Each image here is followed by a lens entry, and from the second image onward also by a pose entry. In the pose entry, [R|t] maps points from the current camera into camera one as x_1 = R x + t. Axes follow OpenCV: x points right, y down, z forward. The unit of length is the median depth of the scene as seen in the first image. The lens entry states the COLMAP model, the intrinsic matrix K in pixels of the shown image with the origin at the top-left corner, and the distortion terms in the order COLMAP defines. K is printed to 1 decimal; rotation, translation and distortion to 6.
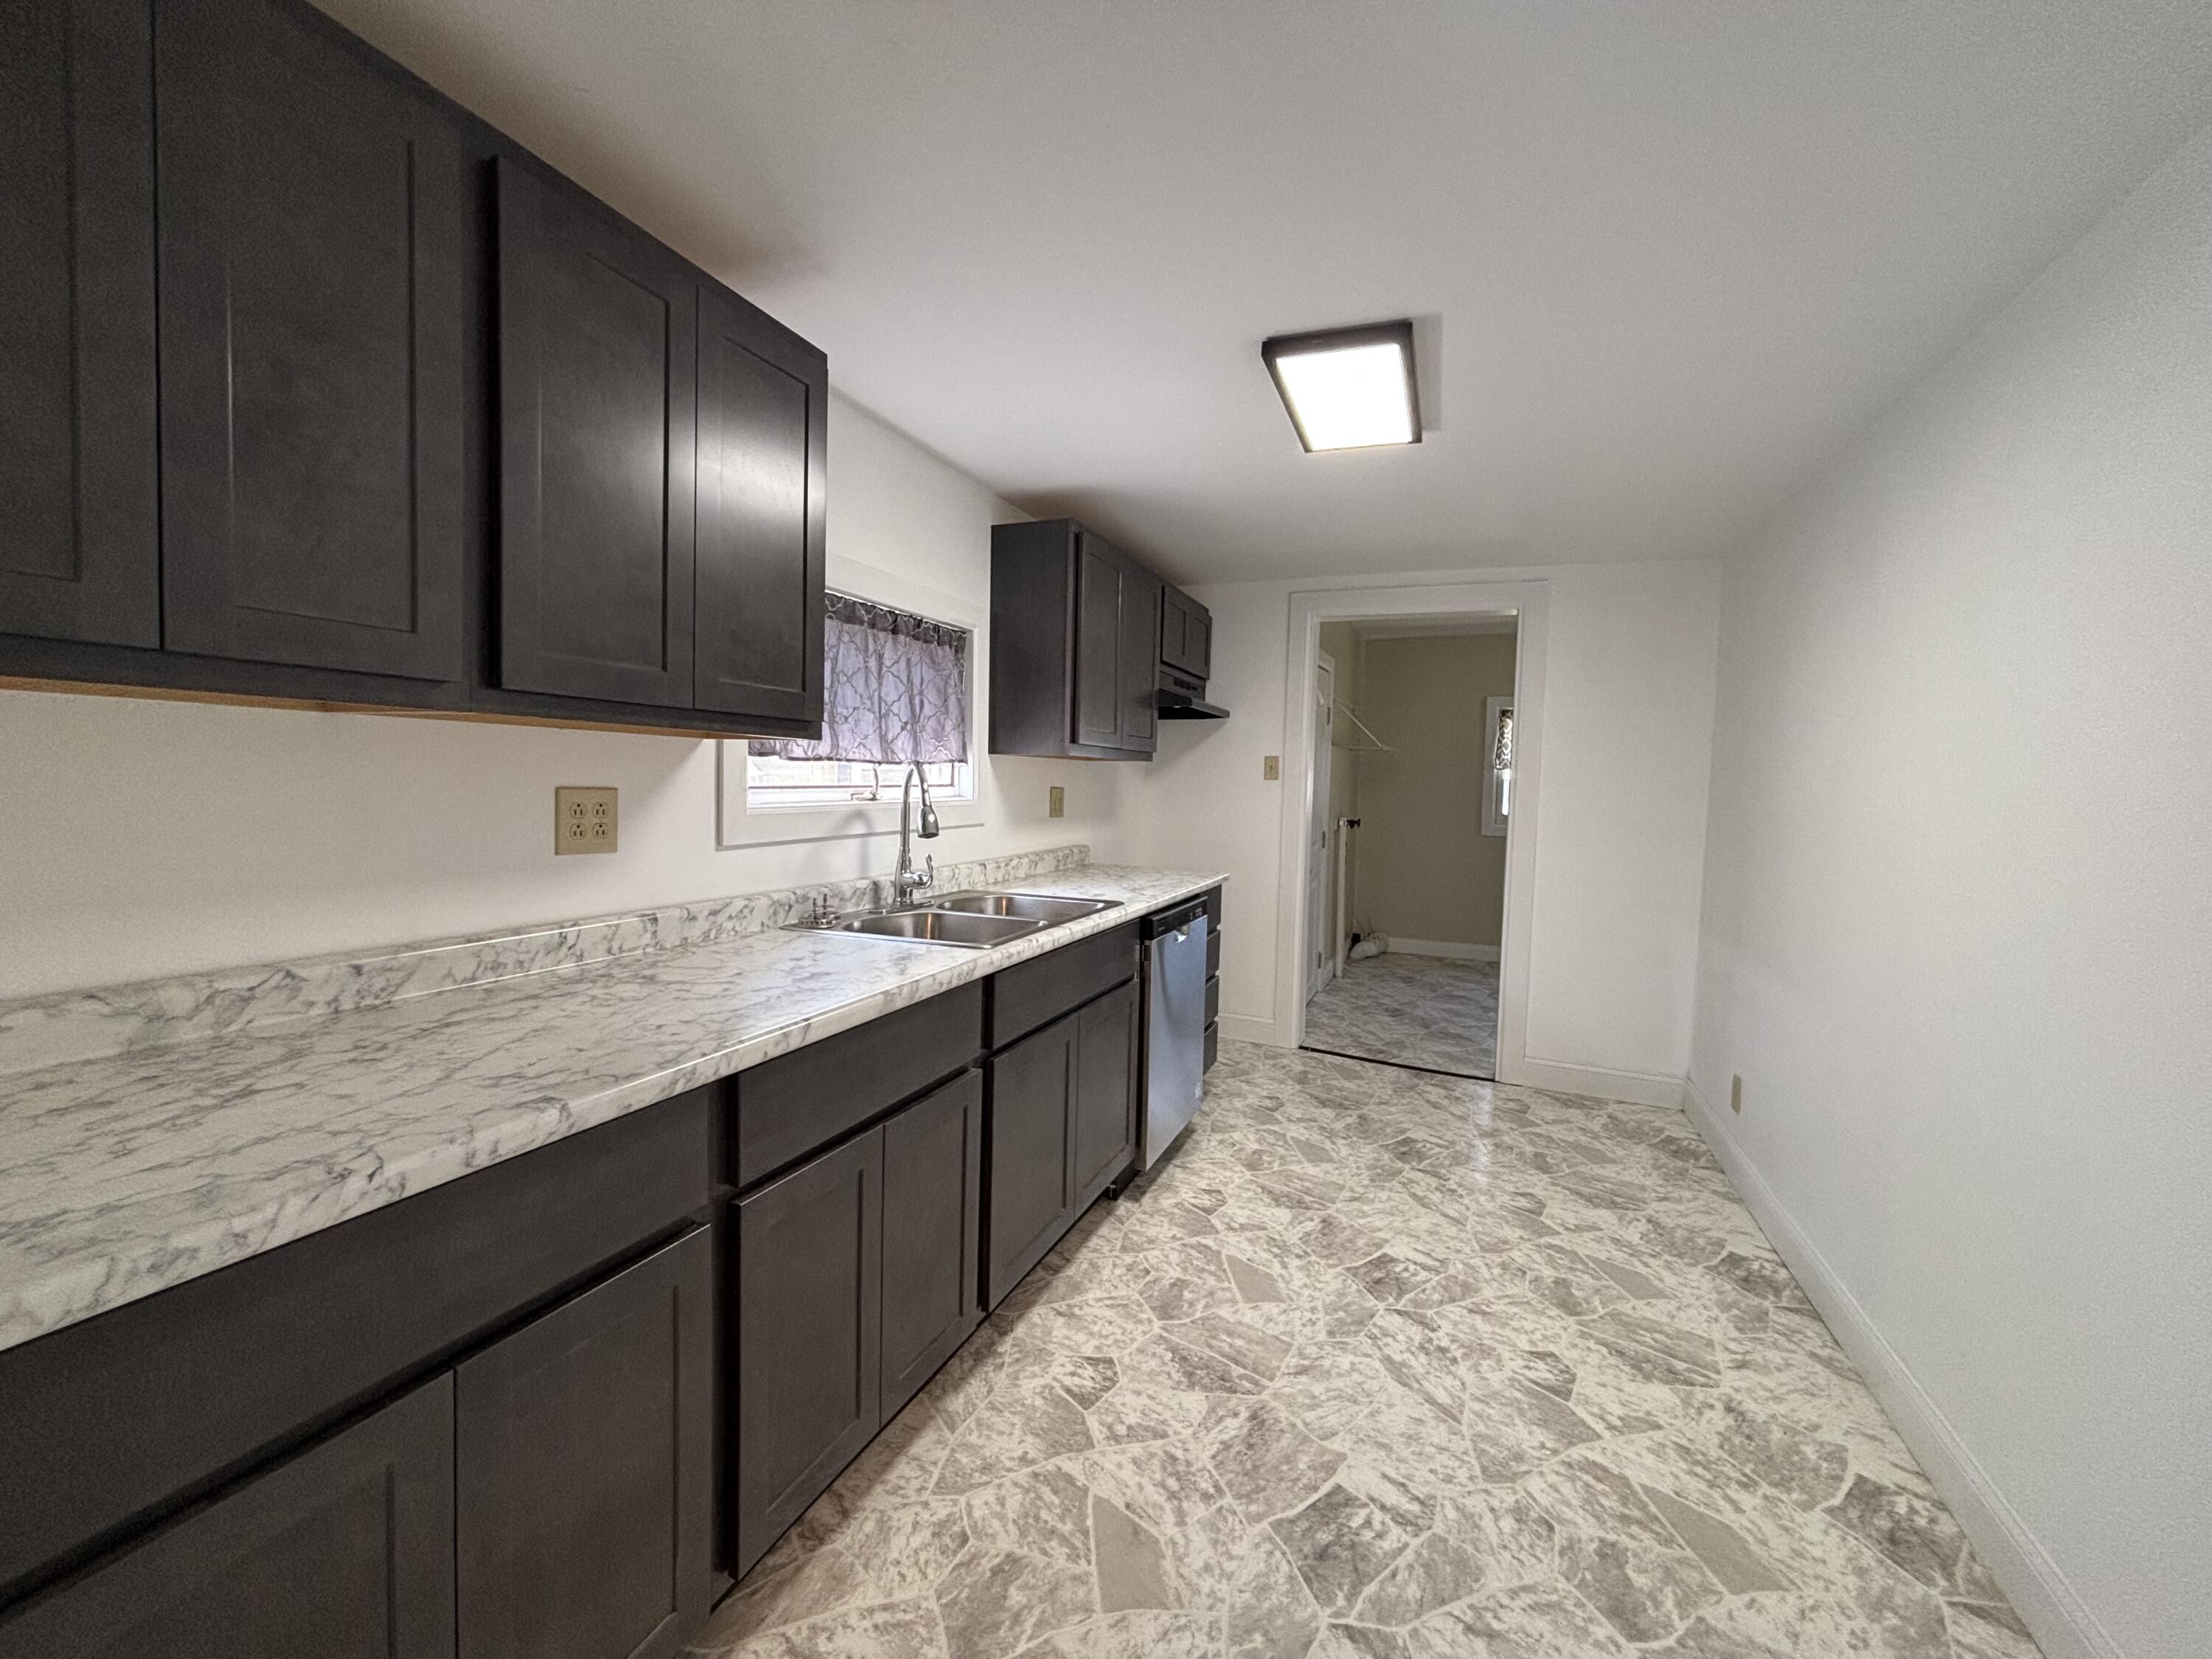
lens RADIAL K [[914.2, 0, 1091.2], [0, 914.2, 828.9], [0, 0, 1]] dist [0.007934, -0.000674]
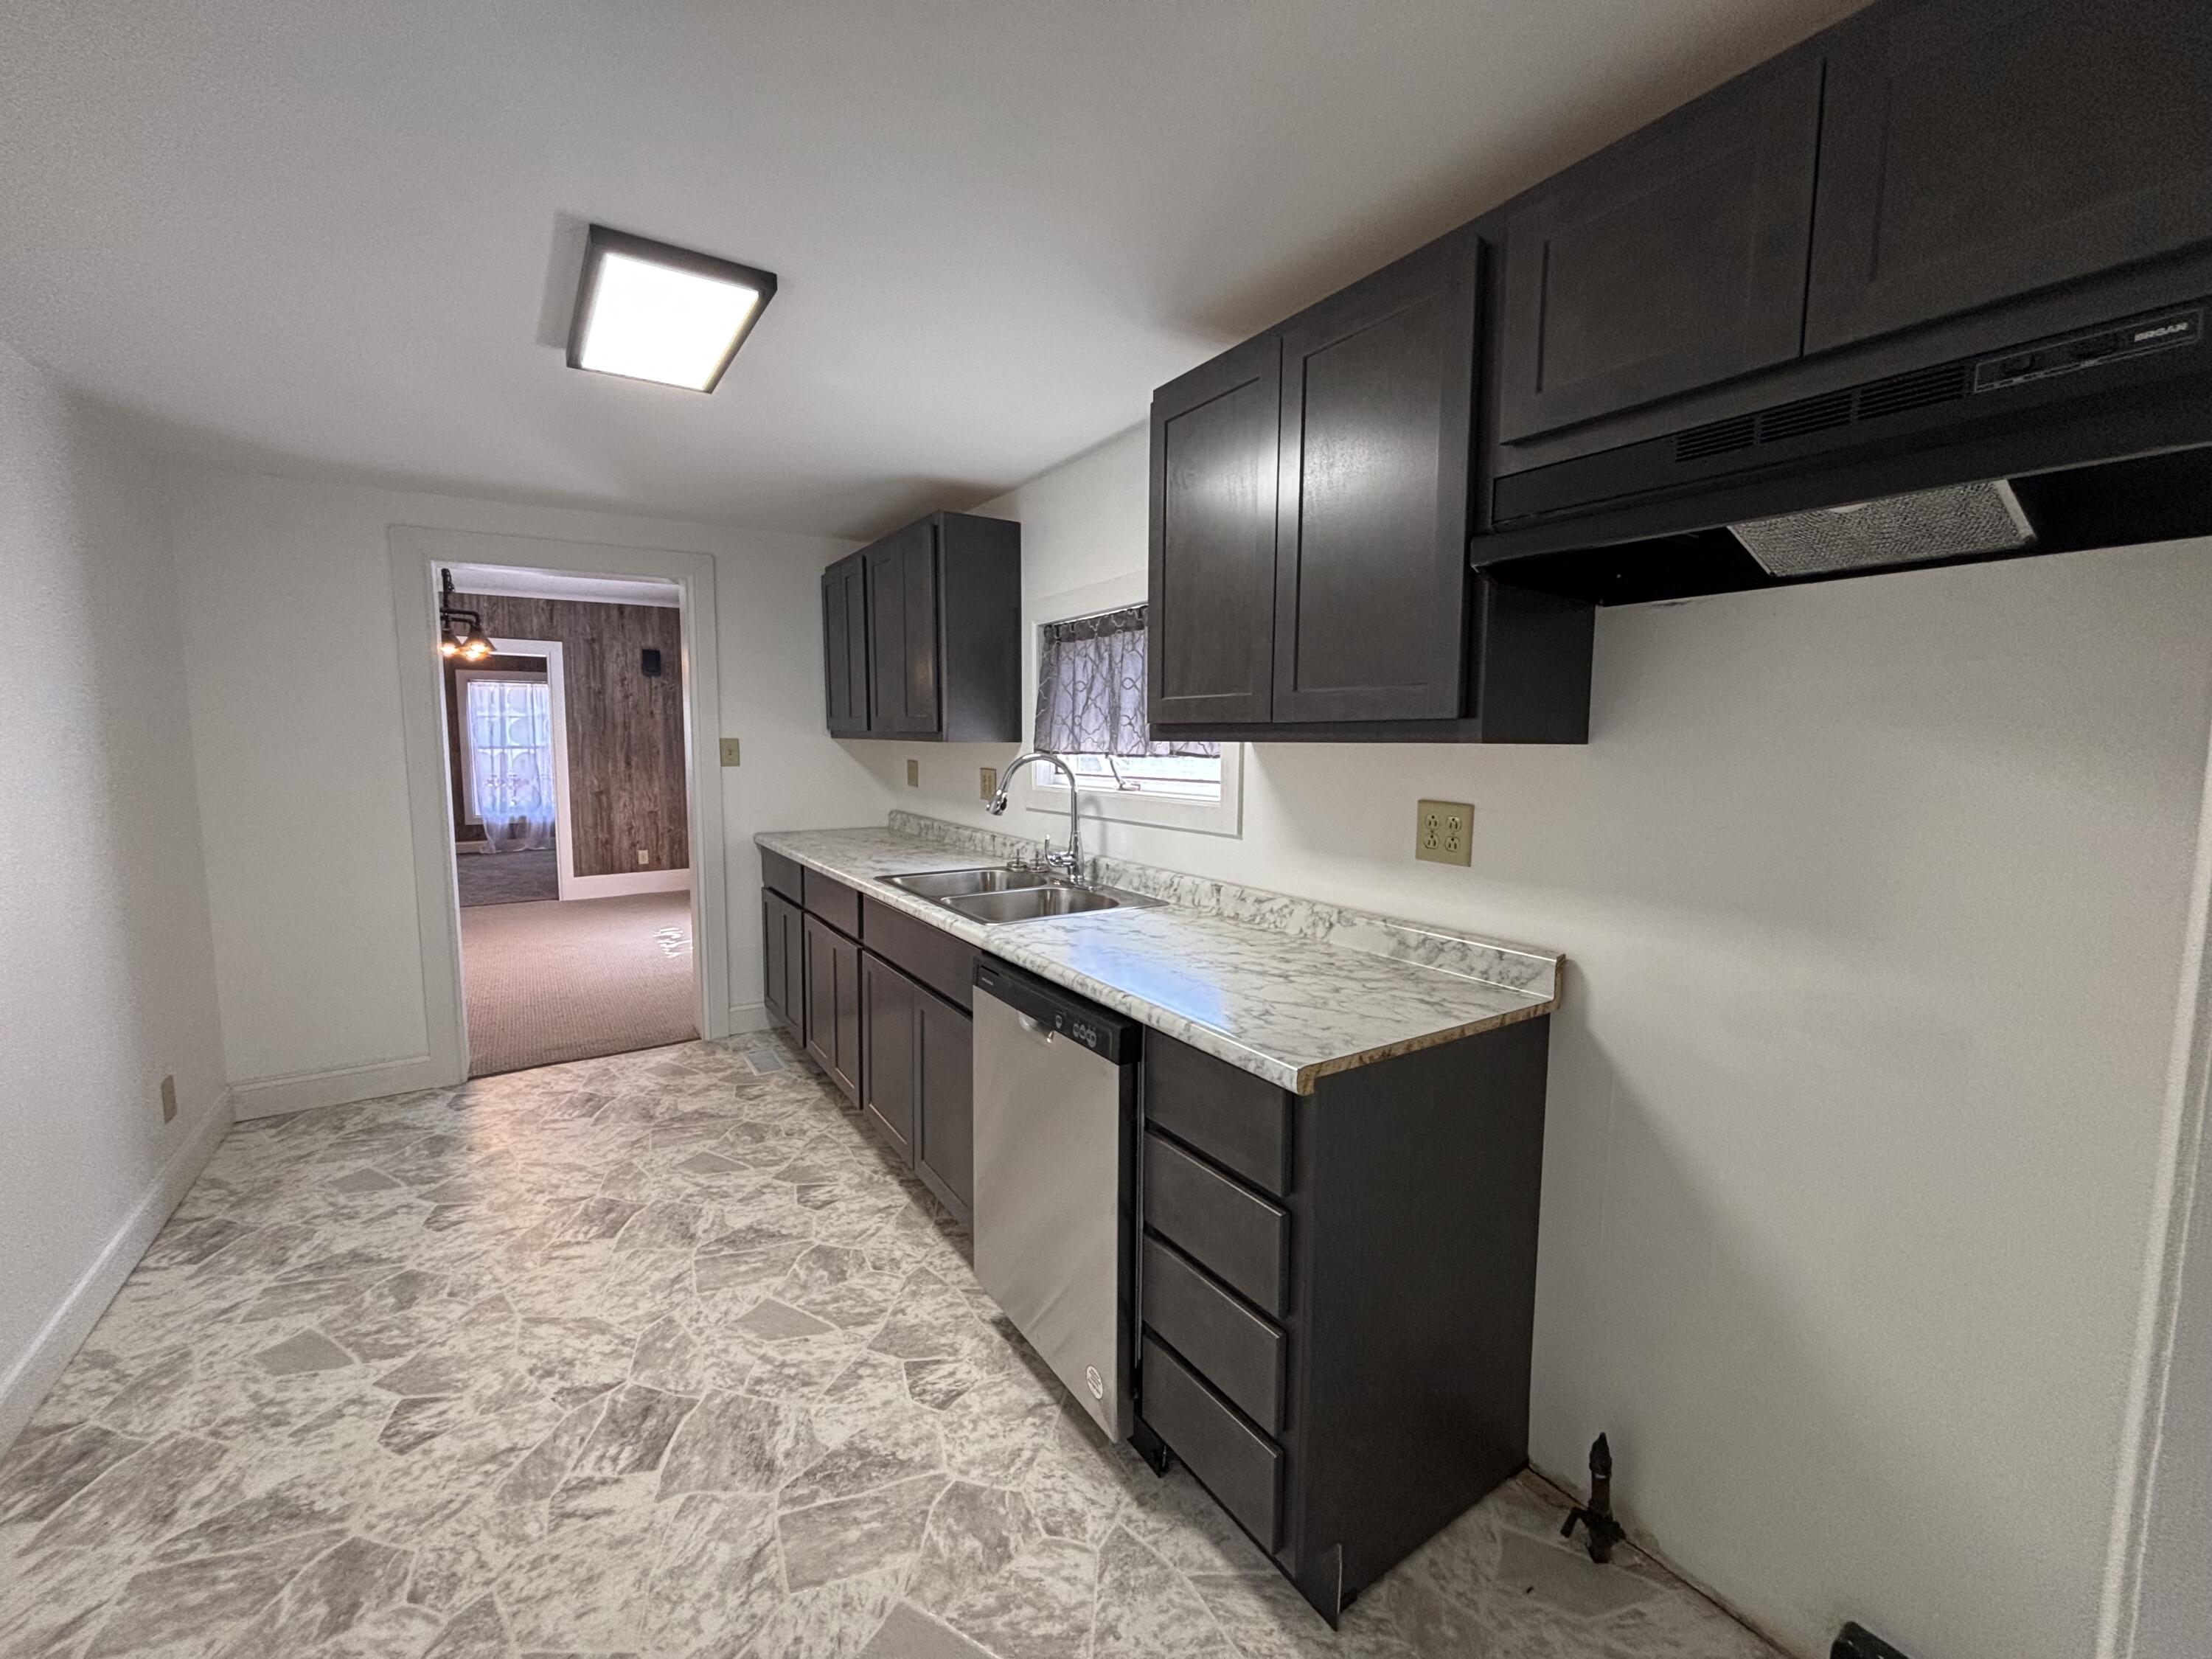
lens RADIAL K [[914.2, 0, 1064.8], [0, 914.2, 837.6], [0, 0, 1]] dist [0.007934, -0.000674]
pose [[-0.595486, 0.021747, -0.803072, 0.702950], [-0.092035, 0.991205, 0.095087, -0.075945], [0.798077, 0.130534, -0.588247, 1.656220]]
